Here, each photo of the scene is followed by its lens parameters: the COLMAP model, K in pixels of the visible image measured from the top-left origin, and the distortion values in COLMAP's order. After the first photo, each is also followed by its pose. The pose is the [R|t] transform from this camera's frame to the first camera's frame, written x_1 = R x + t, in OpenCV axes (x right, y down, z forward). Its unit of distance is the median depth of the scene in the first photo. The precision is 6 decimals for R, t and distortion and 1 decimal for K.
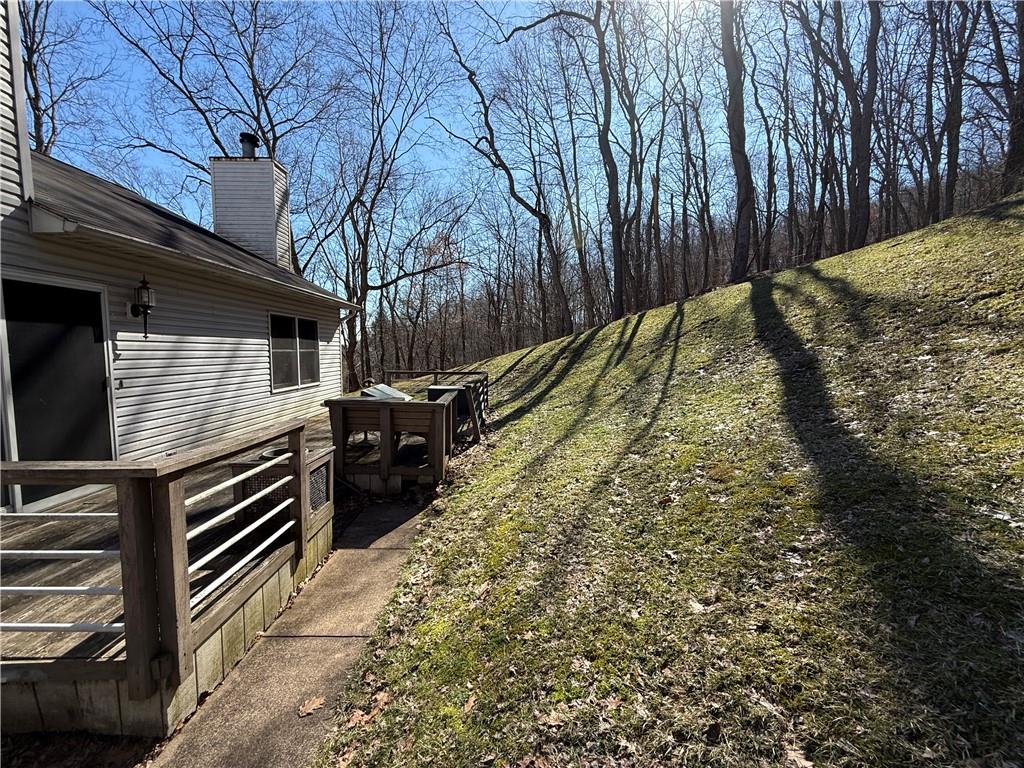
lens RADIAL K [[406.4, 0, 512.6], [0, 406.4, 382.6], [0, 0, 1]] dist [-0.002194, 0.000899]
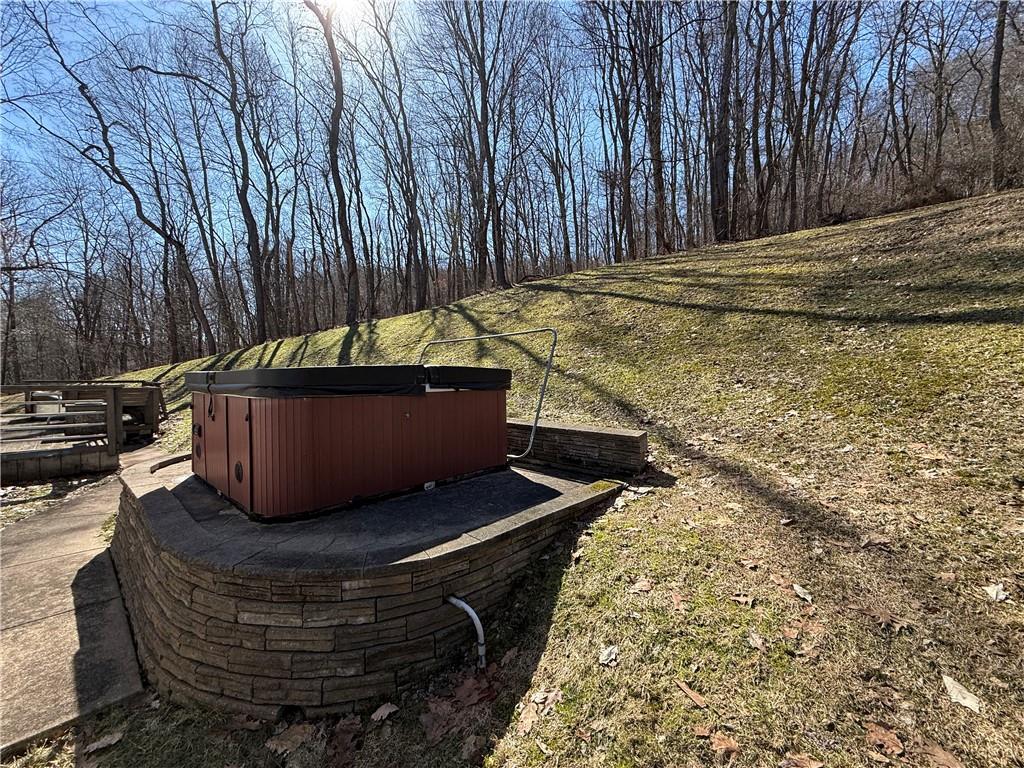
lens RADIAL K [[406.4, 0, 510.9], [0, 406.4, 381.0], [0, 0, 1]] dist [-0.002194, 0.000899]
pose [[0.689404, -0.012336, 0.724272, -0.086349], [0.058764, 0.997512, -0.038945, 0.039842], [-0.721989, 0.069410, 0.688414, -0.299590]]
